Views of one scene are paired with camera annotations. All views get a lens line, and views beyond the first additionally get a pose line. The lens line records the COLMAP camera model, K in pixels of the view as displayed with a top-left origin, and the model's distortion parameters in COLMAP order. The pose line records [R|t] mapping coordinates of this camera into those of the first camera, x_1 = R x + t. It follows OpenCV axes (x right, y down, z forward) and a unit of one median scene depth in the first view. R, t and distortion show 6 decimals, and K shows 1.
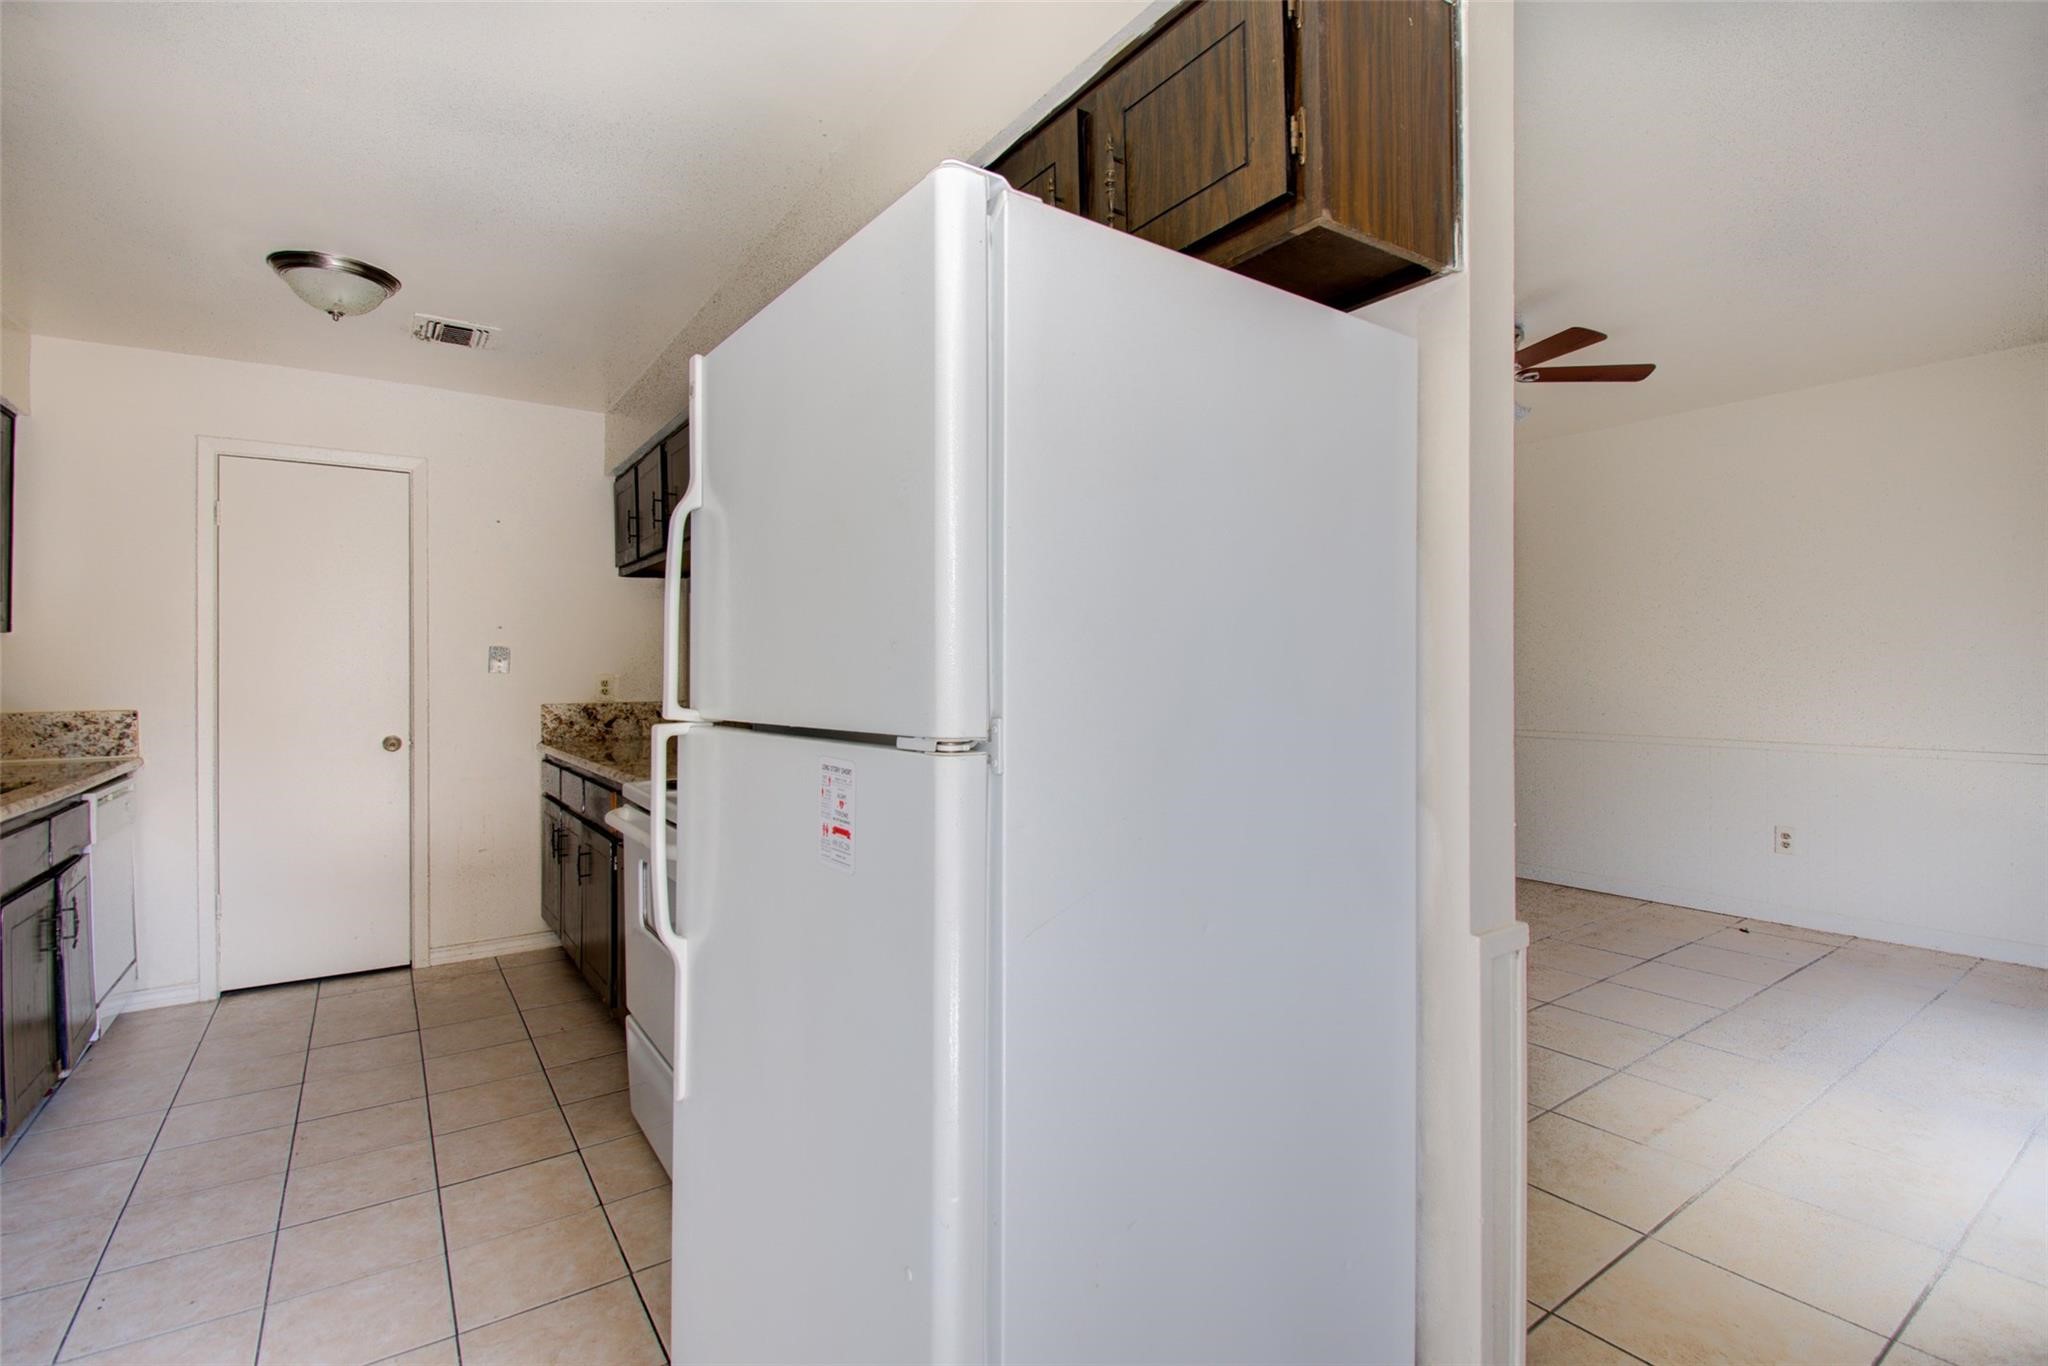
lens RADIAL K [[925.2, 0, 1022.6], [0, 925.2, 673.2], [0, 0, 1]] dist [0.007302, -0.008992]
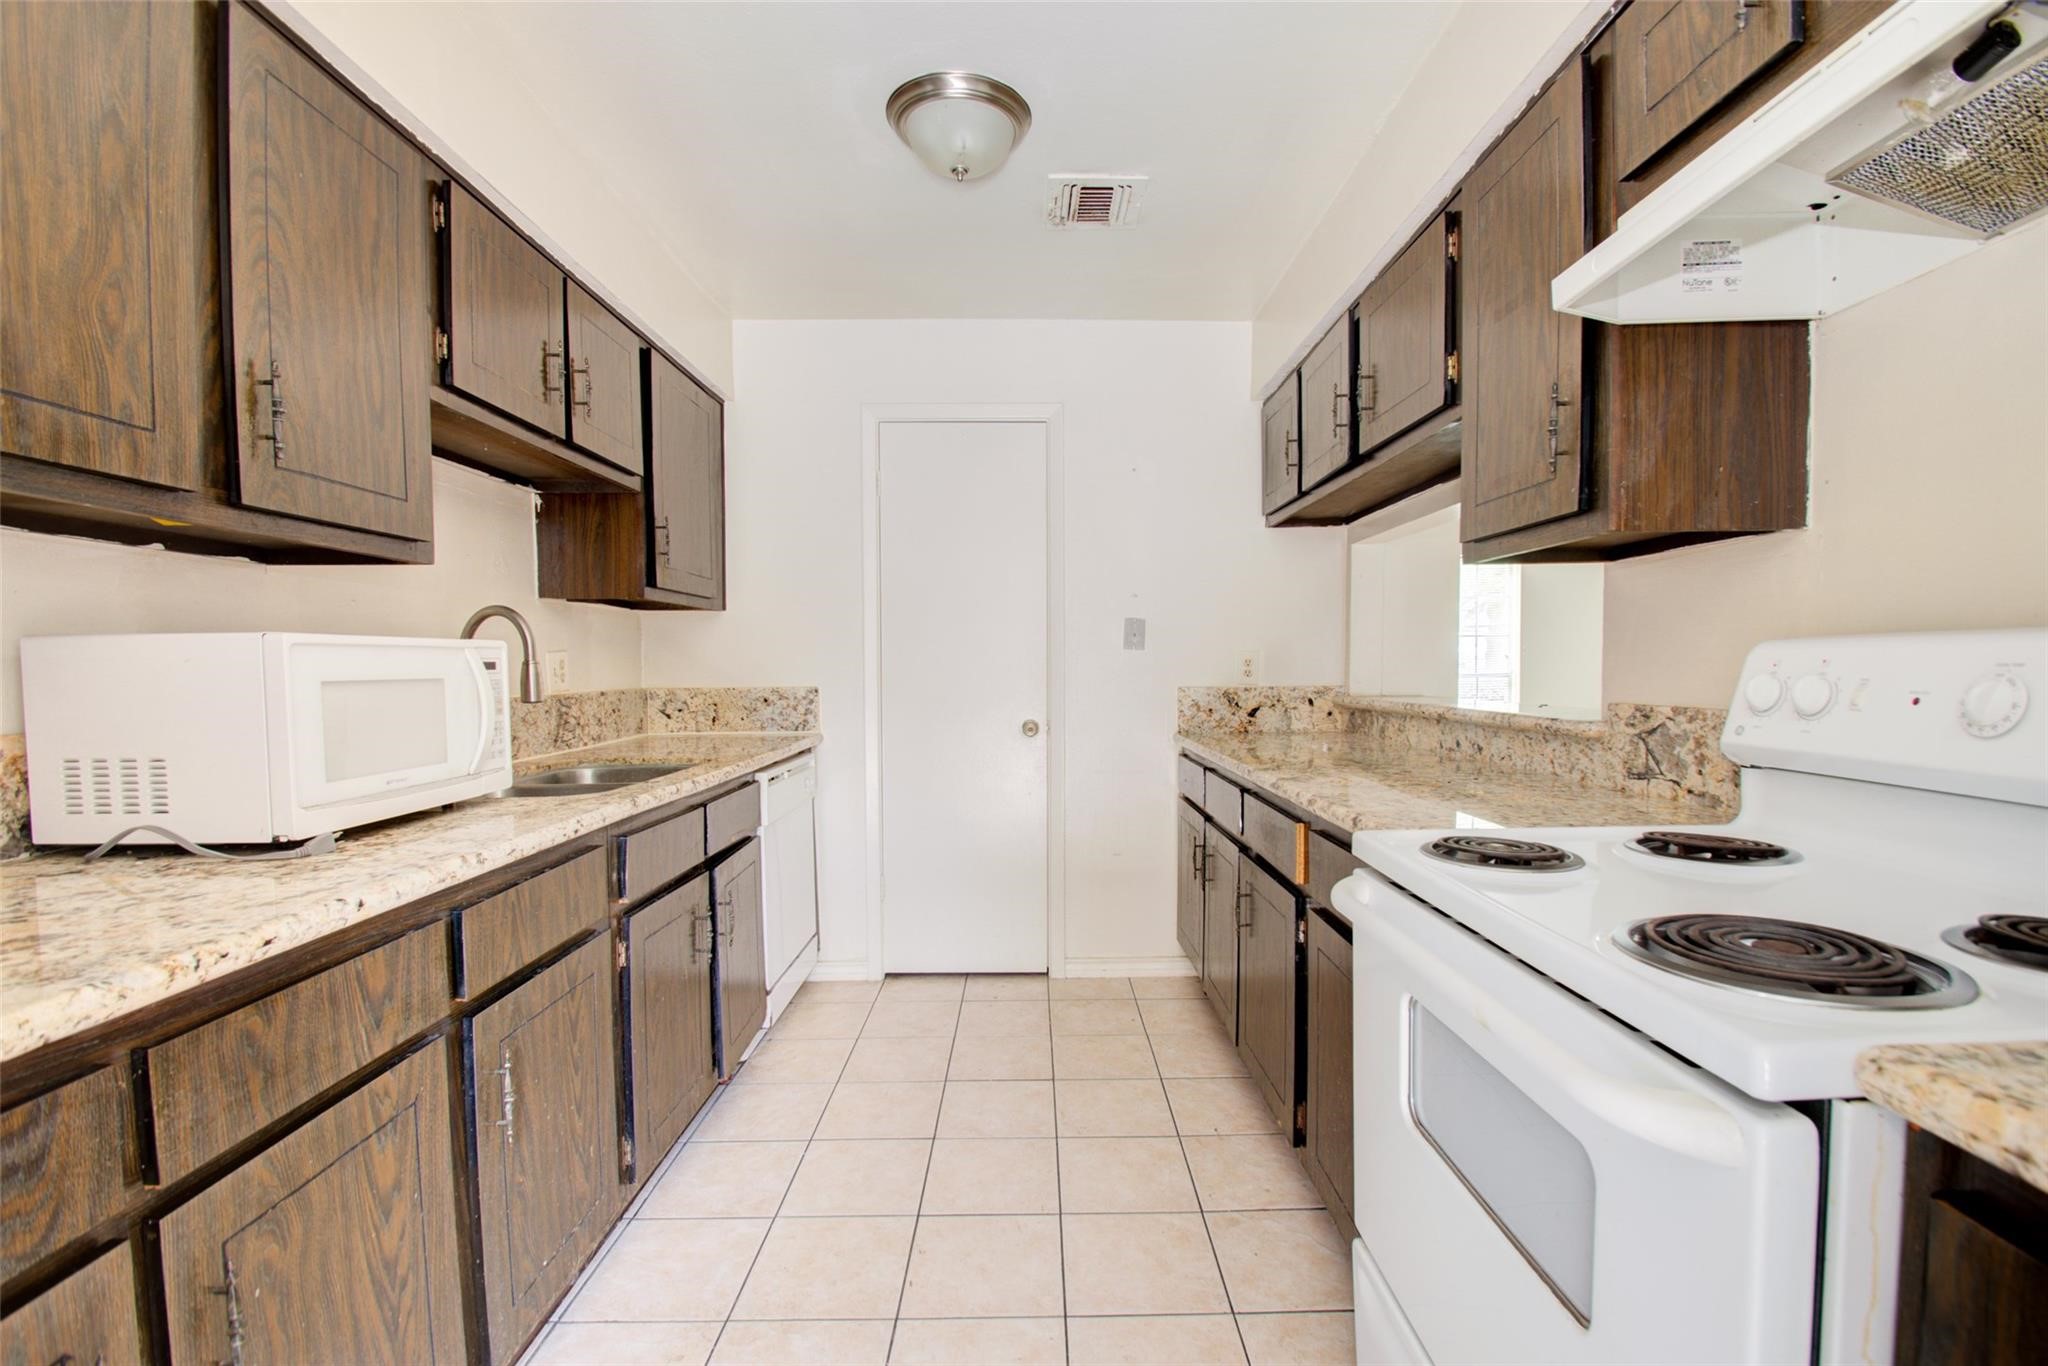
lens RADIAL K [[925.2, 0, 1025.6], [0, 925.2, 691.1], [0, 0, 1]] dist [0.007302, -0.008992]
pose [[0.817206, 0.019499, -0.576015, -0.198613], [0.000024, 0.999426, 0.033866, 0.011570], [0.576345, -0.027689, 0.816737, 0.314484]]
